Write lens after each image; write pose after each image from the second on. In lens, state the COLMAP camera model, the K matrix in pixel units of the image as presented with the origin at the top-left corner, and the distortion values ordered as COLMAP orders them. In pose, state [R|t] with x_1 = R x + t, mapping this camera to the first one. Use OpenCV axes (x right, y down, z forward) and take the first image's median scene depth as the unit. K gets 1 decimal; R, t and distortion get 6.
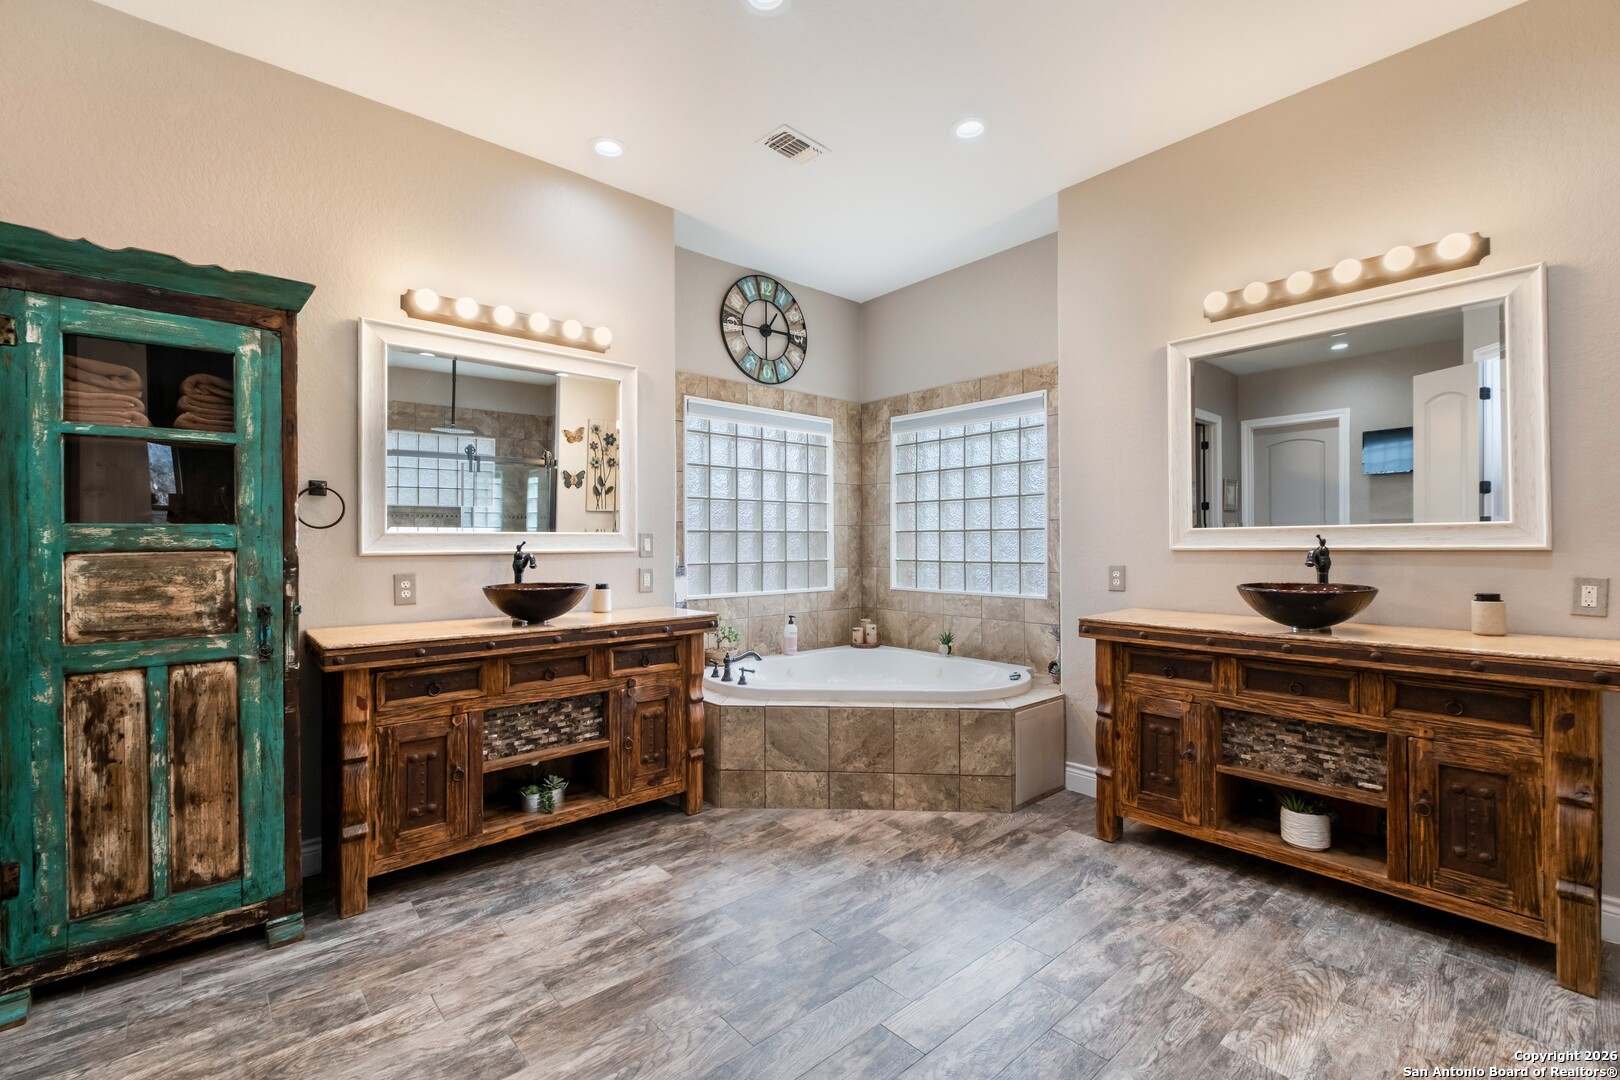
lens RADIAL K [[697.5, 0, 802.4], [0, 697.5, 540.1], [0, 0, 1]] dist [-0.002341, -0.003325]
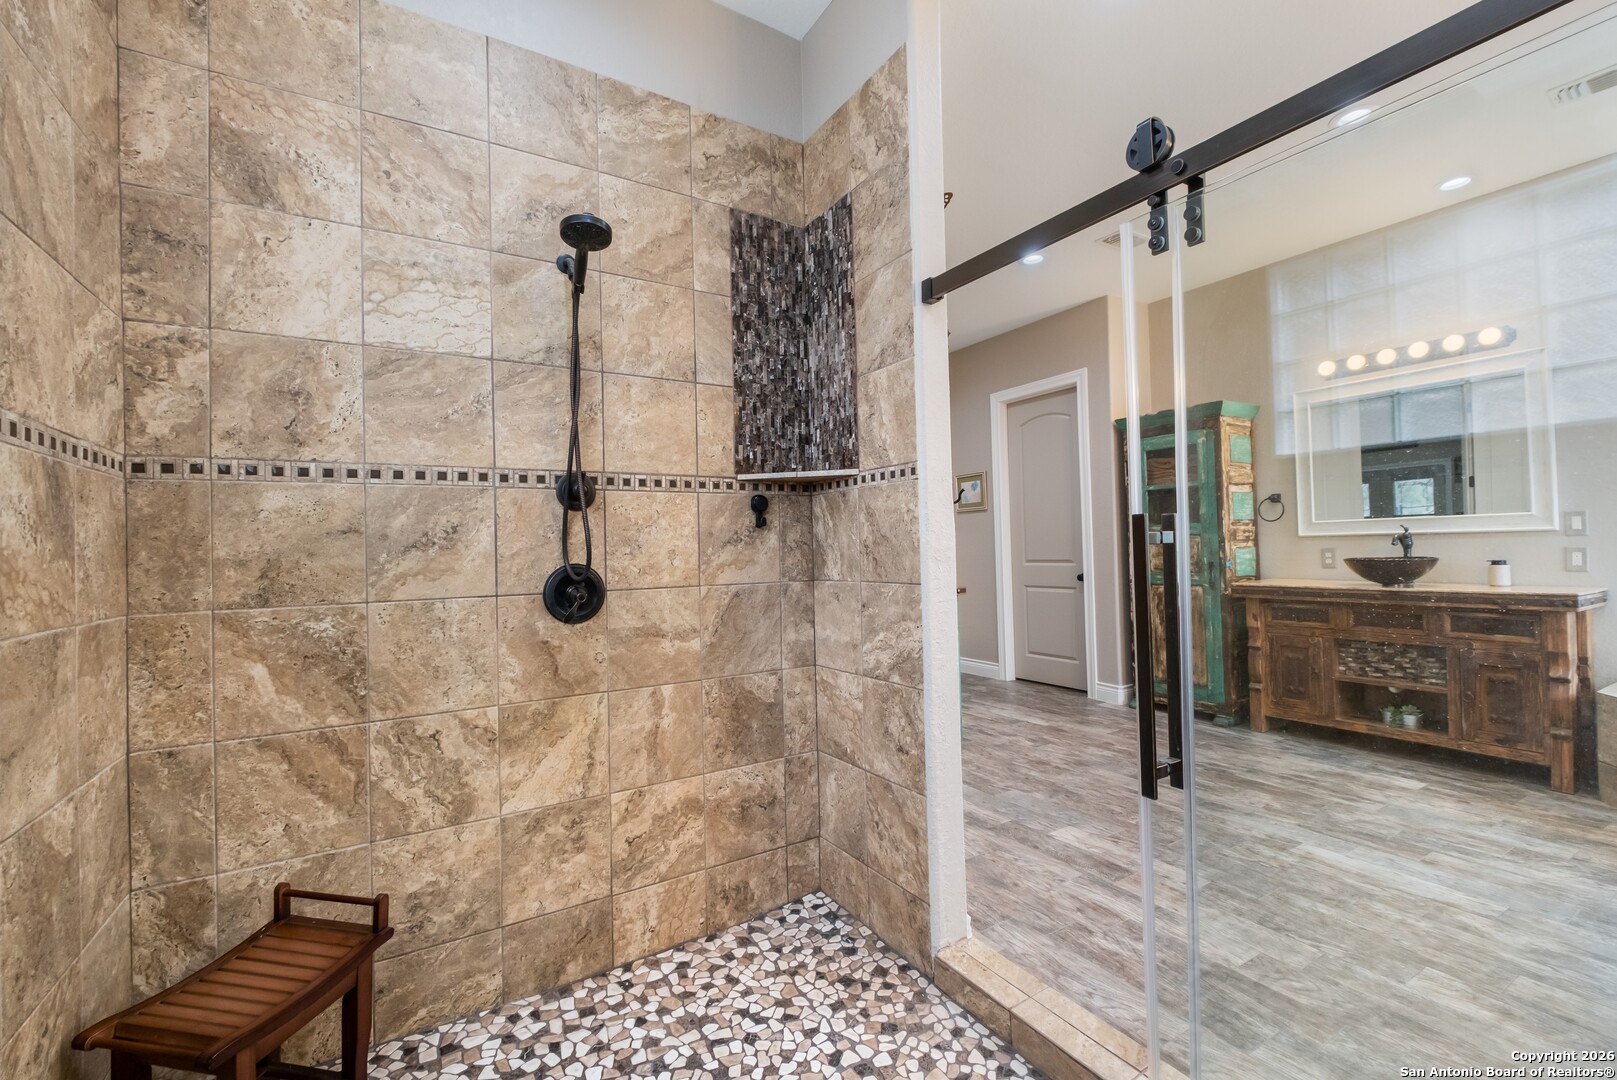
lens RADIAL K [[696.2, 0, 800.9], [0, 696.2, 536.1], [0, 0, 1]] dist [-0.002341, -0.003325]
pose [[-0.177378, -0.001081, -0.984142, 1.124360], [0.035017, 0.999359, -0.007409, -0.007385], [0.983520, -0.035776, -0.177226, 0.123225]]
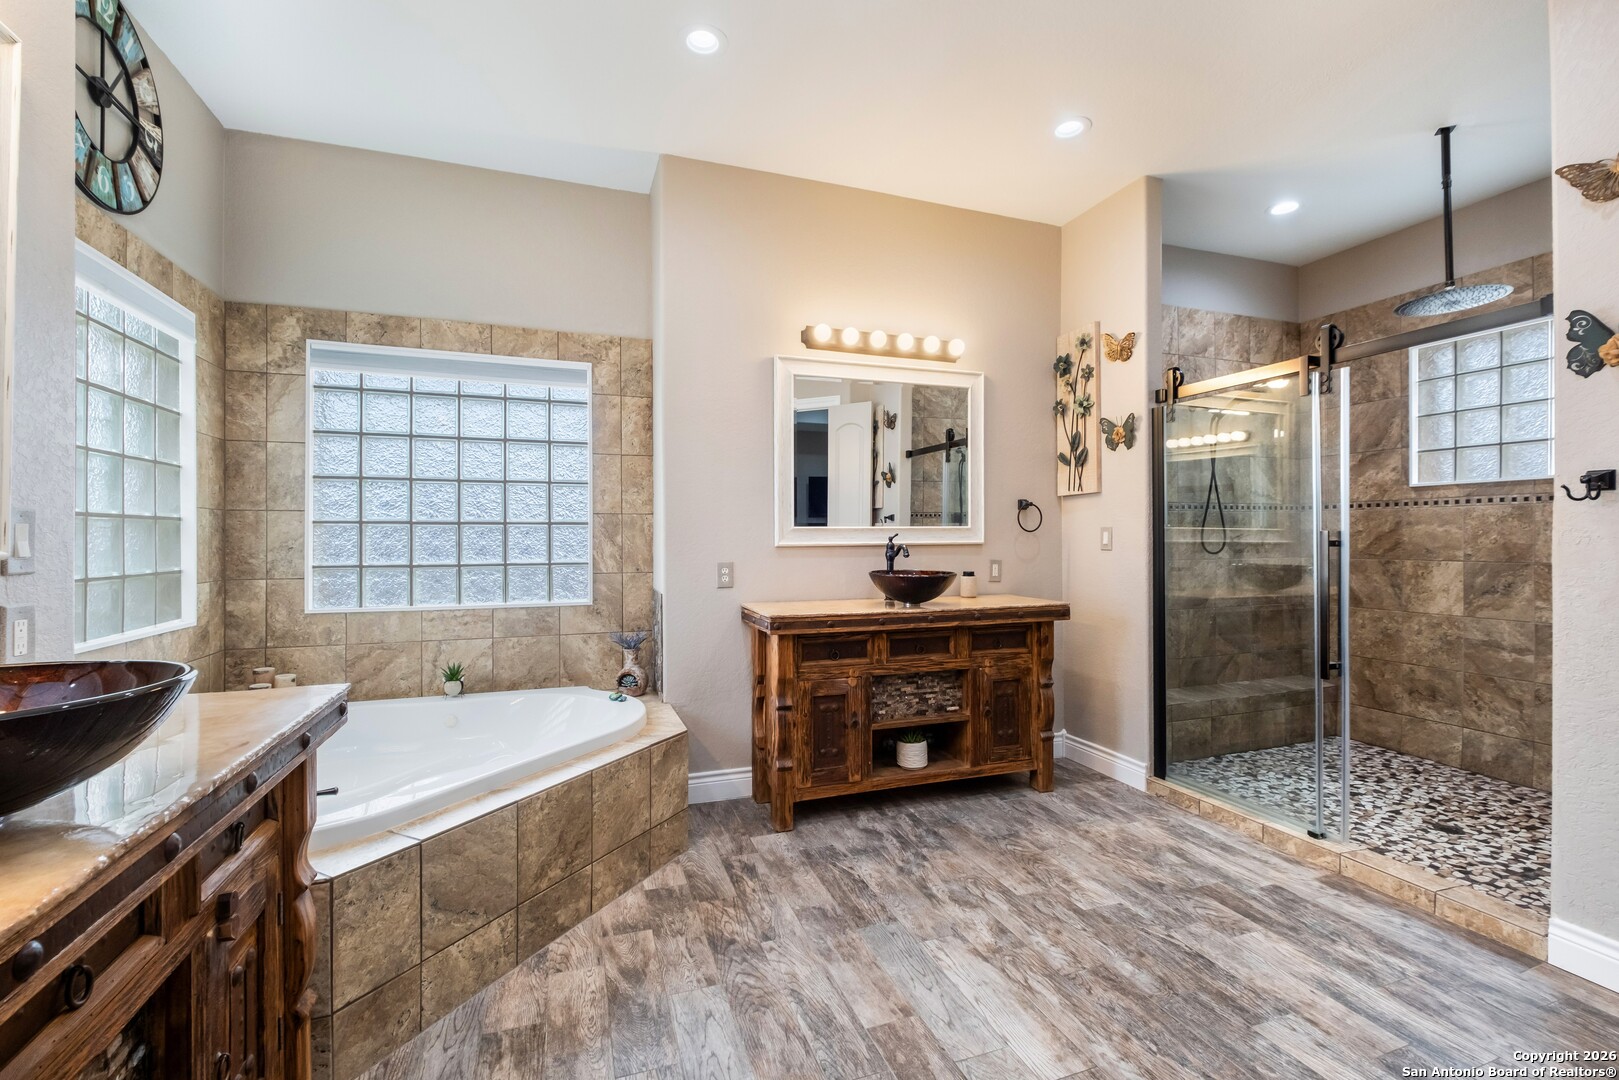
lens RADIAL K [[697.1, 0, 821.7], [0, 697.1, 541.0], [0, 0, 1]] dist [-0.002341, -0.003325]
pose [[0.356701, 0.001174, 0.934218, -0.496382], [-0.003117, 0.999995, -0.000066, 0.006746], [-0.934213, -0.002889, 0.356703, 0.586021]]
